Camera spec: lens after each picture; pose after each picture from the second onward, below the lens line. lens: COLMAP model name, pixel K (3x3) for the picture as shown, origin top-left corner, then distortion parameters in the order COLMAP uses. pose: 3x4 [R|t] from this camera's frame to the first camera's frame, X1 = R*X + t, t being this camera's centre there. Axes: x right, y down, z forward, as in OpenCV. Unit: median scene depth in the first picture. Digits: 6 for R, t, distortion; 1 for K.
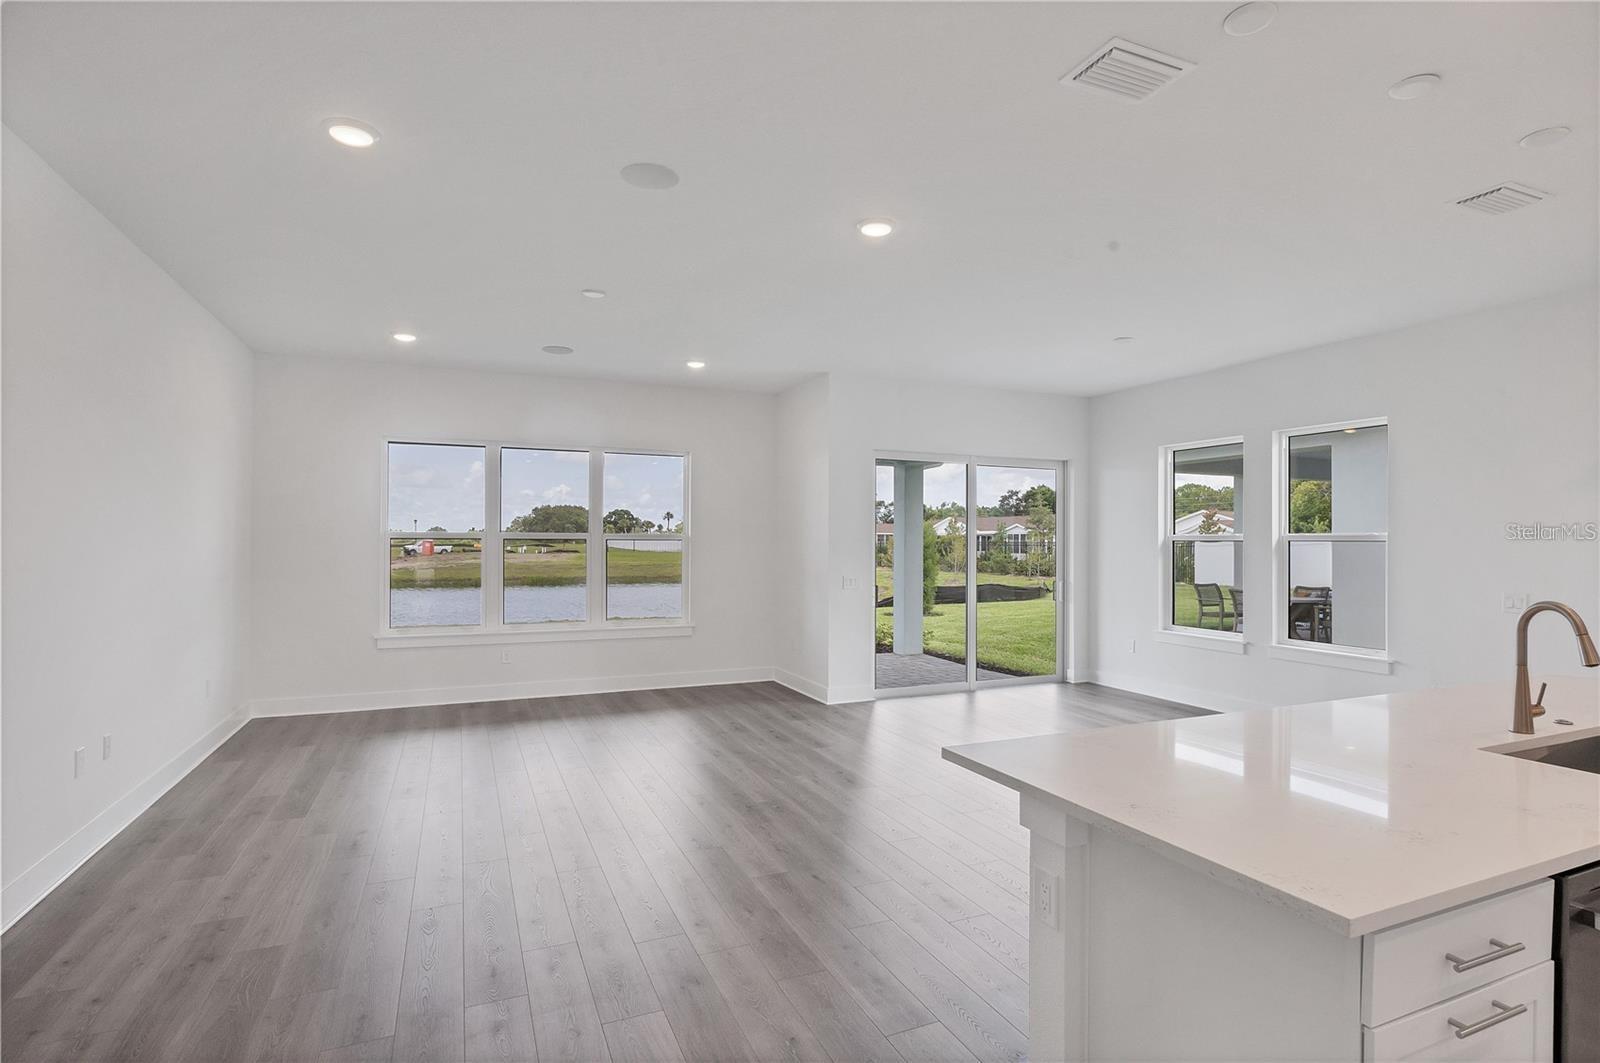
lens RADIAL K [[786.7, 0, 806.7], [0, 786.7, 534.4], [0, 0, 1]] dist [-0.007223, -0.000989]
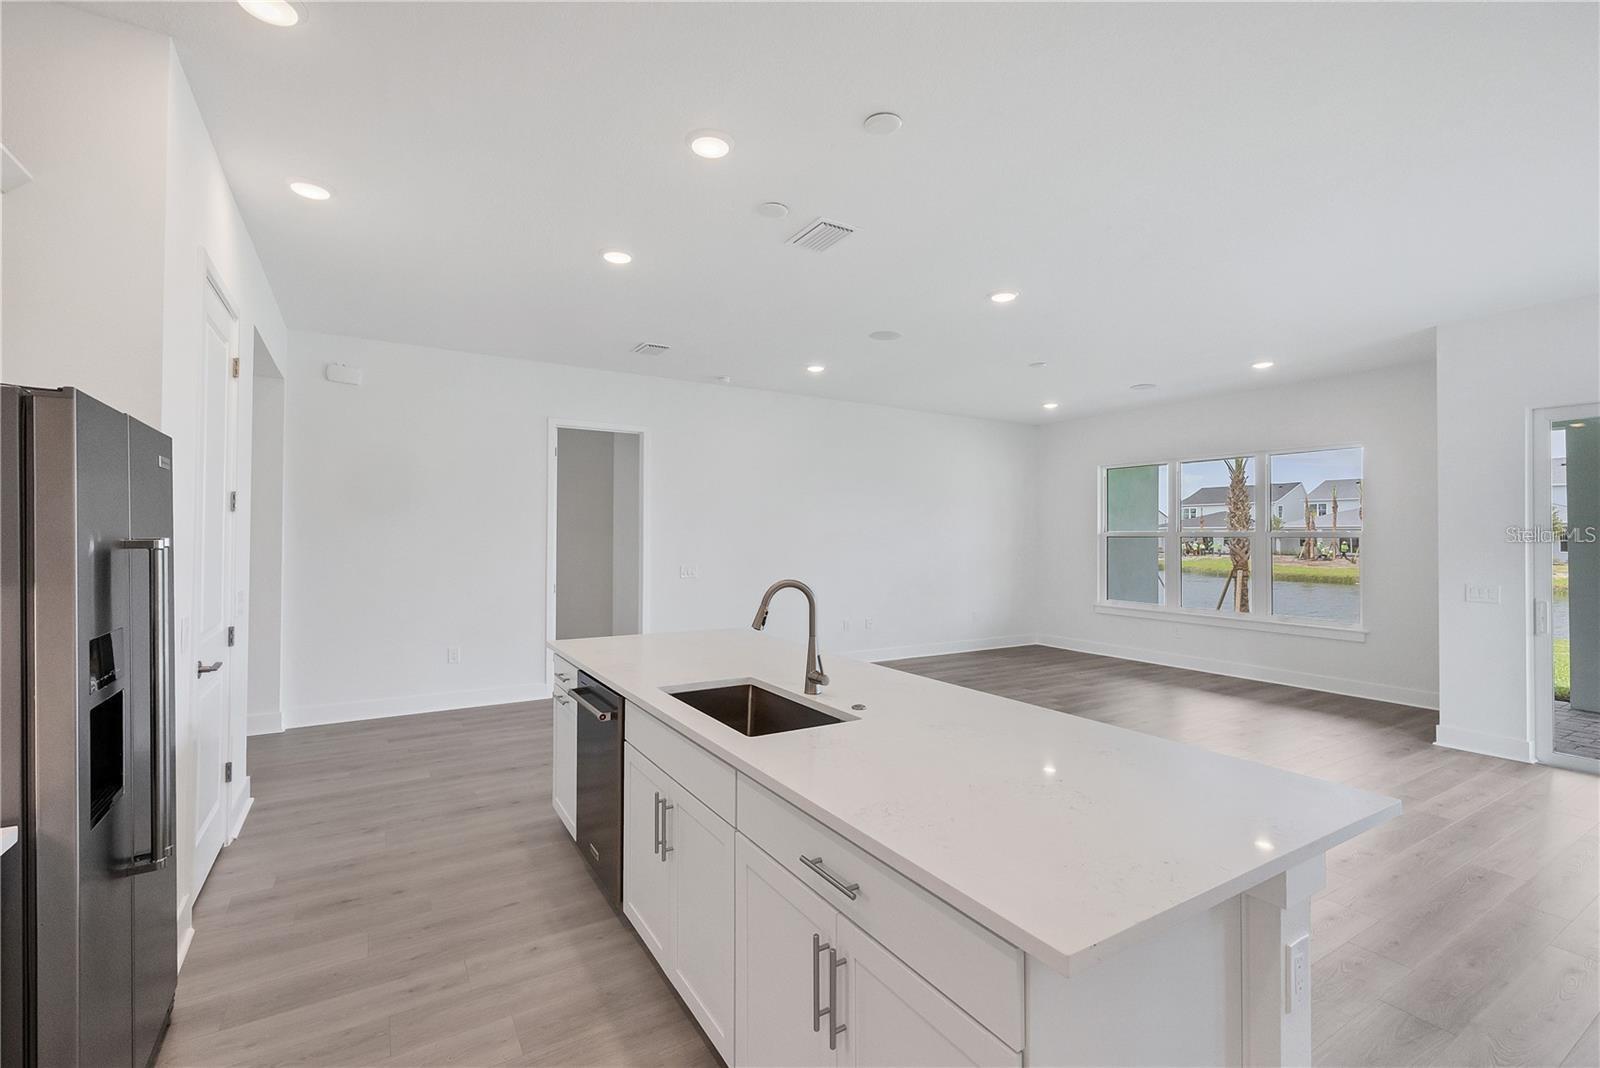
lens RADIAL K [[674.8, 0, 813.0], [0, 674.8, 530.9], [0, 0, 1]] dist [-0.000710, 0.000151]
pose [[0.150444, -0.013628, -0.988525, 0.706006], [0.001928, 0.999907, -0.013491, 0.009163], [0.988617, 0.000124, 0.150456, 0.311664]]
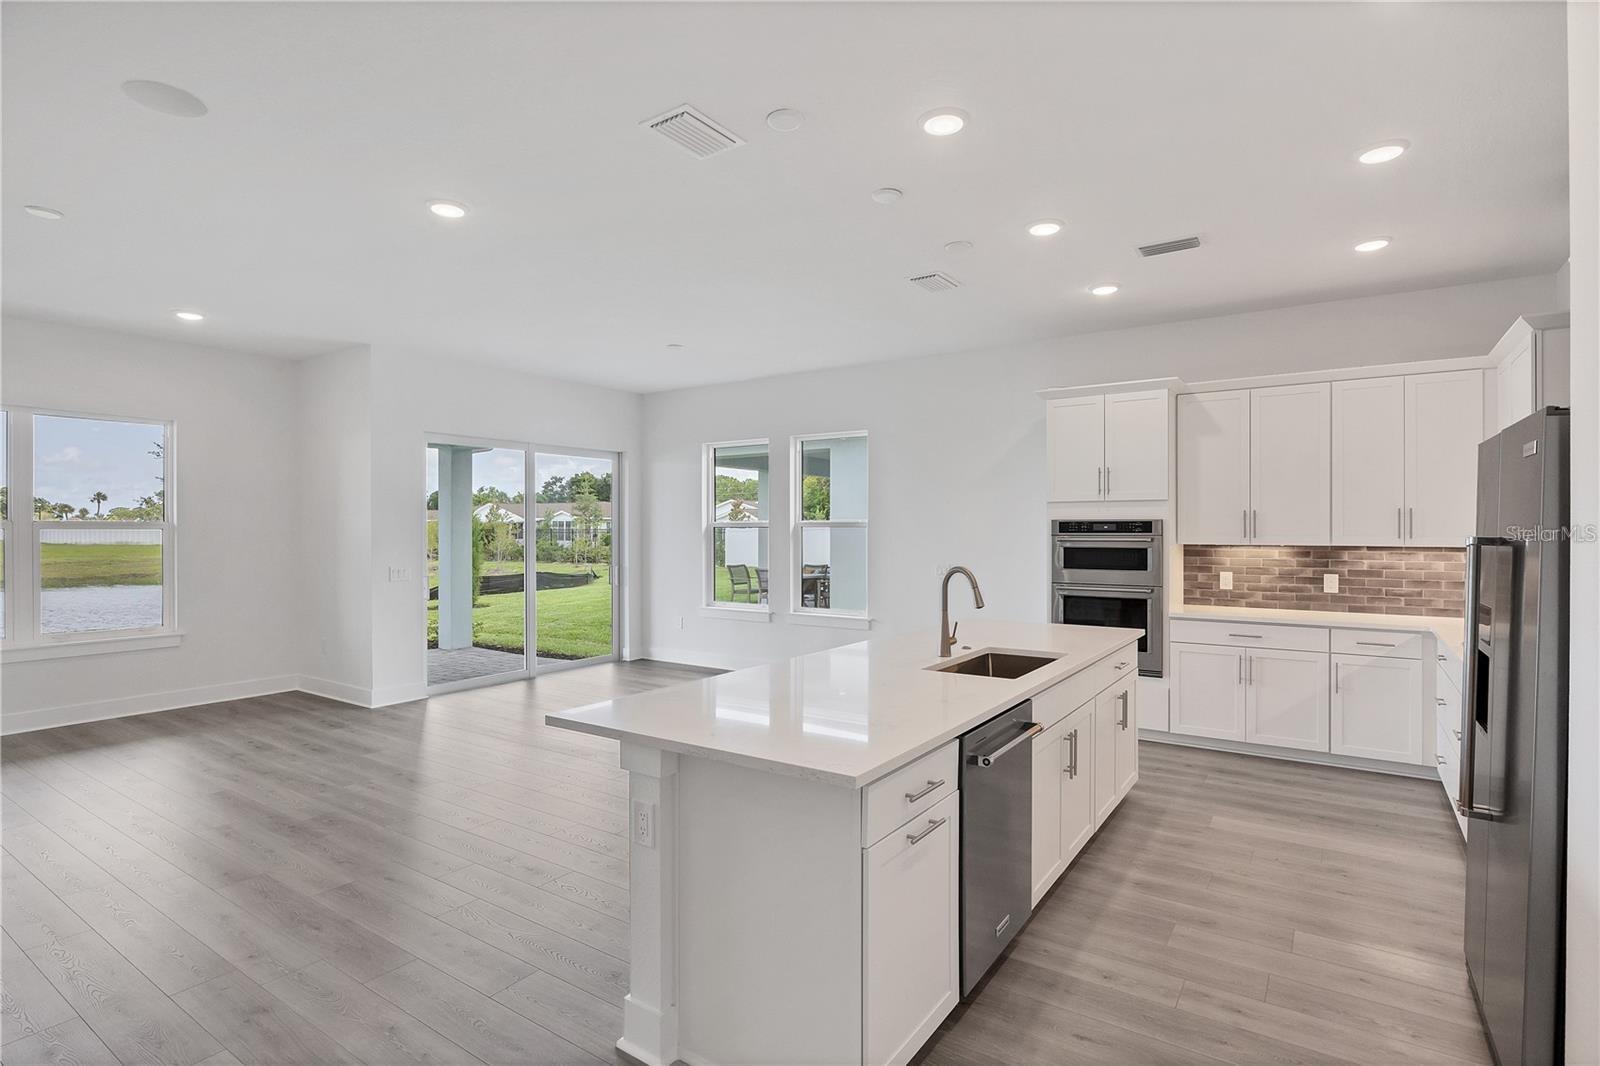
lens RADIAL K [[786.7, 0, 802.7], [0, 786.7, 532.6], [0, 0, 1]] dist [-0.007223, -0.000989]
pose [[0.848002, -0.008283, 0.529929, -0.035178], [0.000859, 0.999898, 0.014254, -0.000453], [-0.529993, -0.011633, 0.847922, -0.041724]]
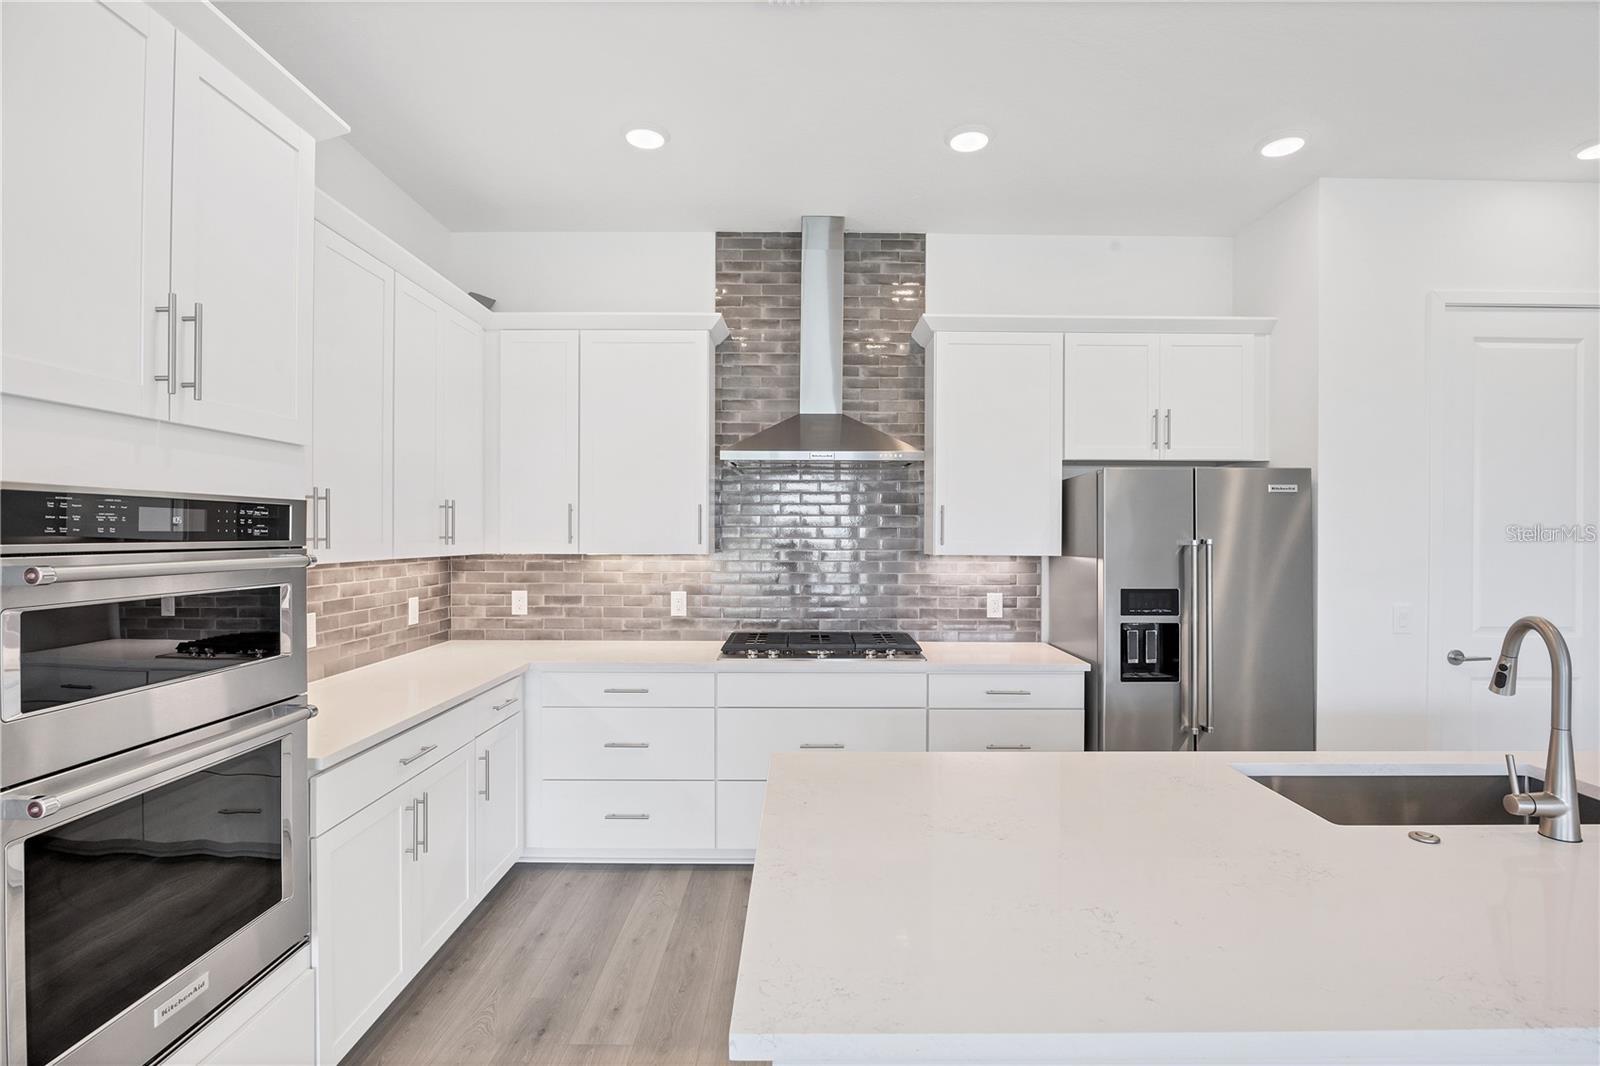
lens RADIAL K [[786.7, 0, 799.8], [0, 786.7, 530.6], [0, 0, 1]] dist [-0.007223, -0.000989]
pose [[-0.916748, -0.008775, 0.399370, 0.453061], [-0.013335, 0.999874, -0.008641, 0.009054], [-0.399244, -0.013247, -0.916749, 0.680604]]
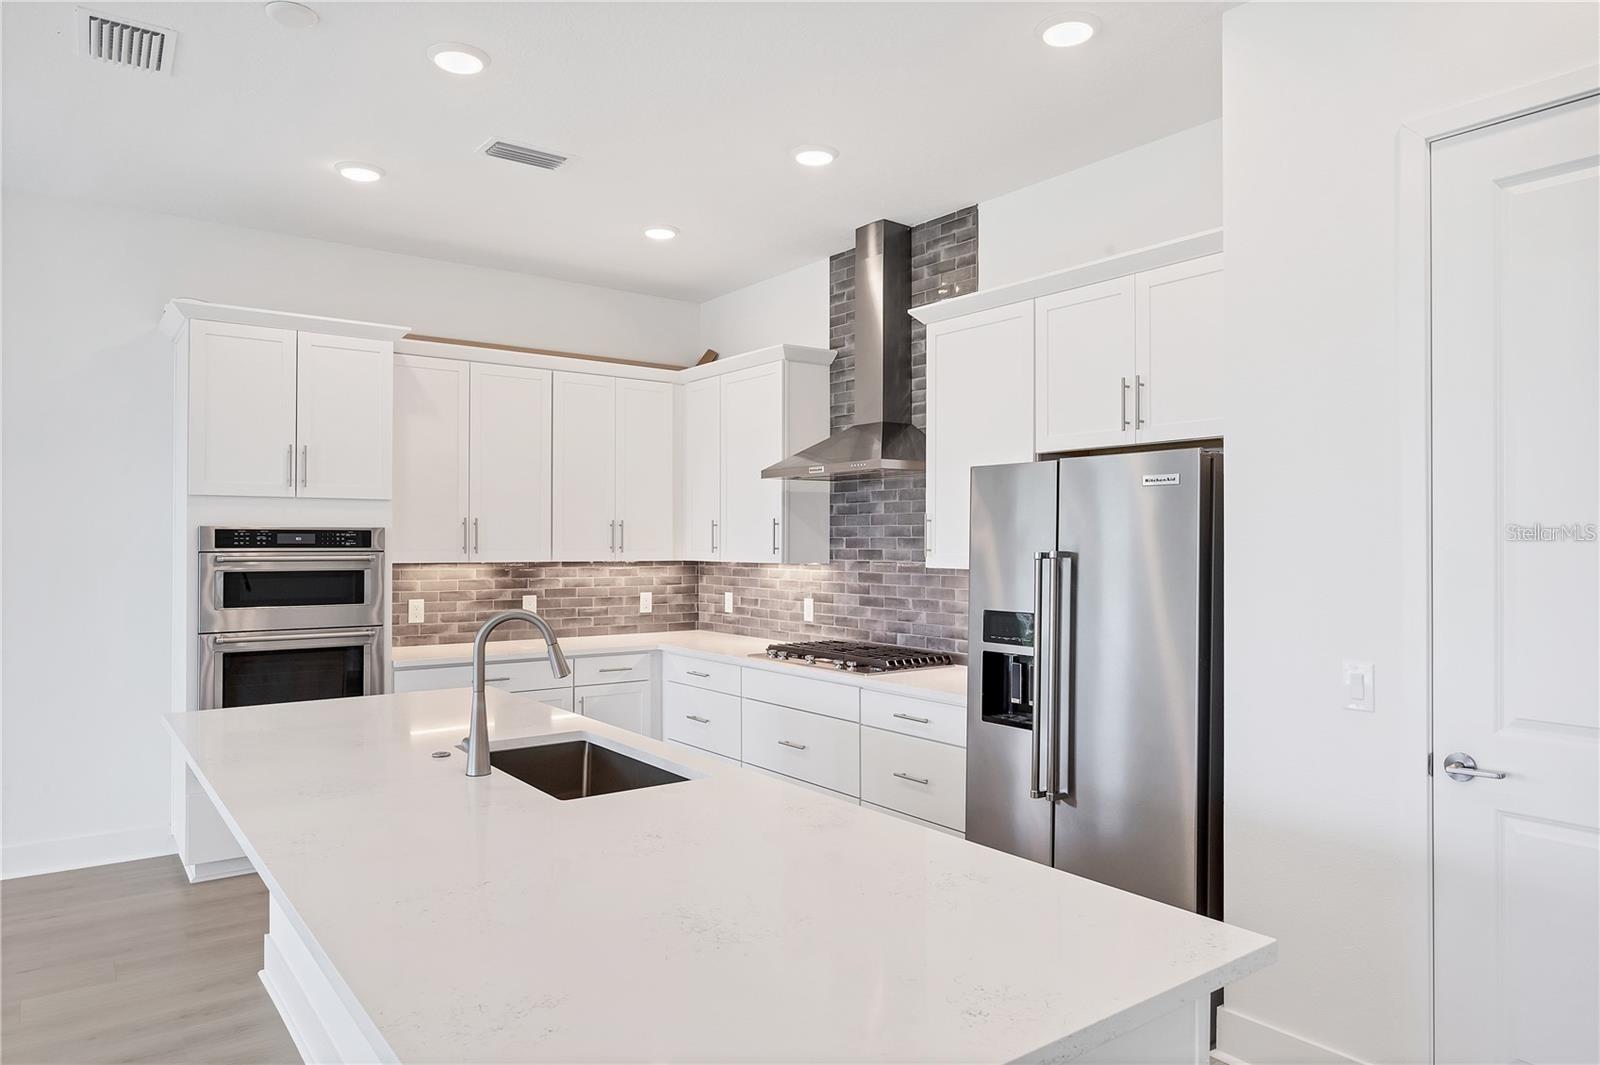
lens RADIAL K [[1022.8, 0, 807.3], [0, 1022.8, 532.7], [0, 0, 1]] dist [-0.007558, 0.004359]
pose [[-0.223782, 0.002345, 0.974636, -0.072947], [-0.011890, 0.999916, -0.005135, 0.001407], [-0.974567, -0.012738, -0.223735, 0.336006]]
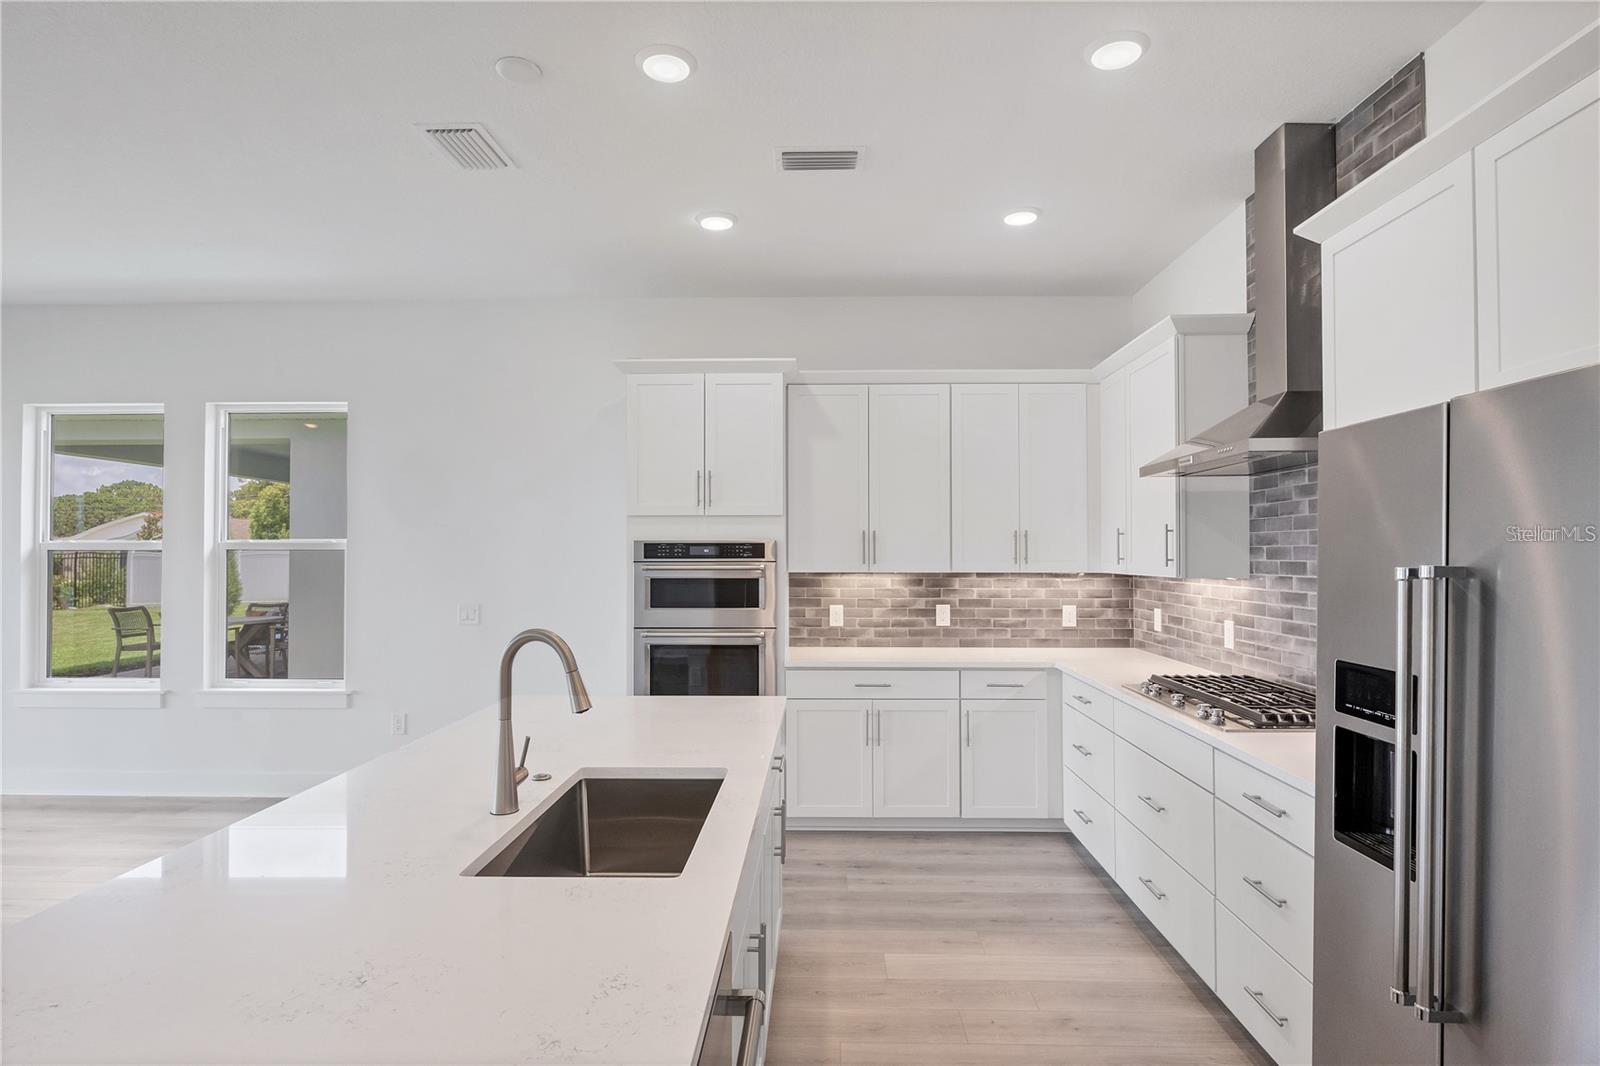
lens RADIAL K [[842.6, 0, 804.4], [0, 842.6, 541.2], [0, 0, 1]] dist [-0.004815, -0.000611]
pose [[0.424447, 0.006423, 0.905430, 0.119010], [-0.004402, 0.999978, -0.005030, 0.001541], [-0.905442, -0.001851, 0.424466, 0.153952]]
